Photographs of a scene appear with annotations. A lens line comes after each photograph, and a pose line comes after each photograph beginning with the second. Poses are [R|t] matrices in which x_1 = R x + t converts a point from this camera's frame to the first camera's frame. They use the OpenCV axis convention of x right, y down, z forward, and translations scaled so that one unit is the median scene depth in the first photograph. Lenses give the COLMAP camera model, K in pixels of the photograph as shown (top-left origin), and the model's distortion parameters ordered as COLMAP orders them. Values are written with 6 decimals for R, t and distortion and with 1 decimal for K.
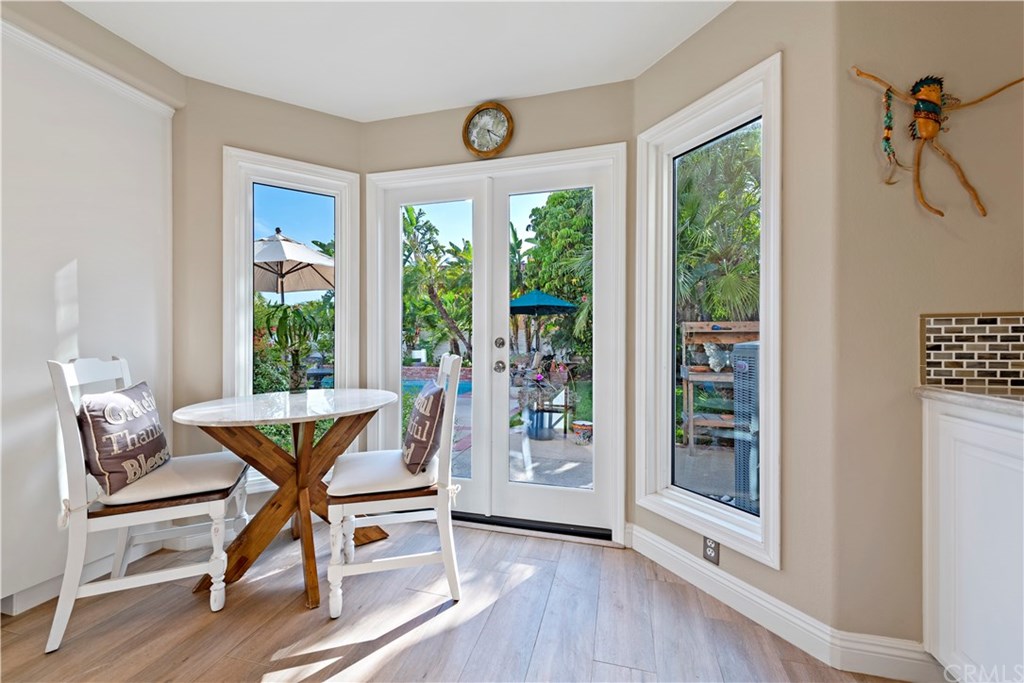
lens RADIAL K [[417.7, 0, 512.7], [0, 417.7, 346.9], [0, 0, 1]] dist [0.013769, -0.000151]
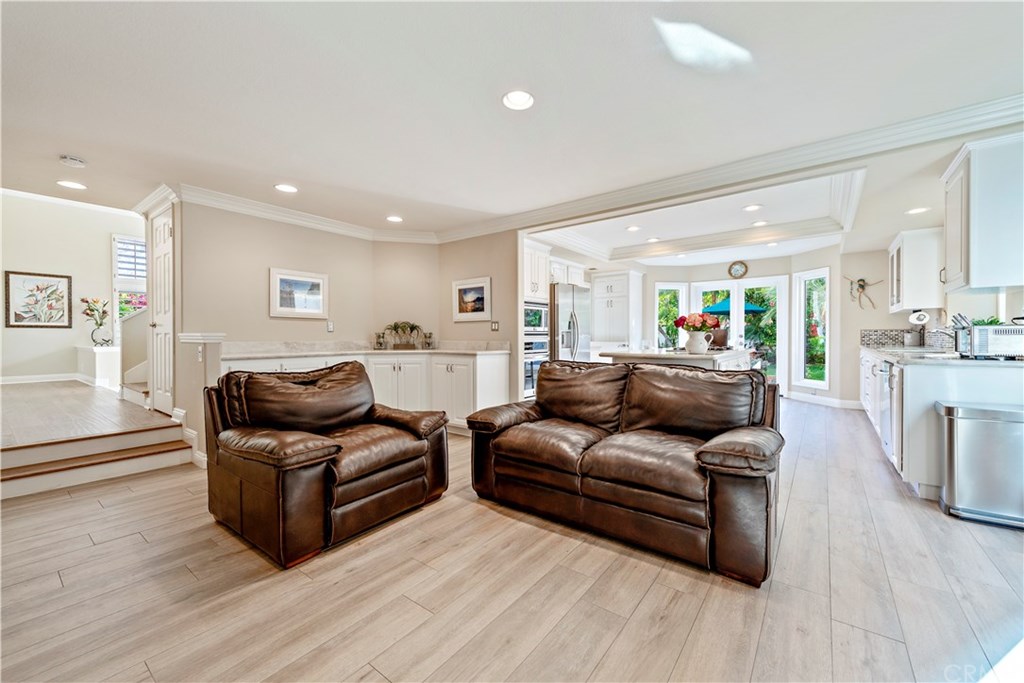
lens RADIAL K [[400.2, 0, 510.1], [0, 400.2, 340.0], [0, 0, 1]] dist [0.011461, -0.000437]
pose [[0.919588, 0.000525, -0.392884, -0.509503], [-0.000157, 1.000000, 0.000970, 0.018299], [0.392884, -0.000831, 0.919588, -2.828820]]
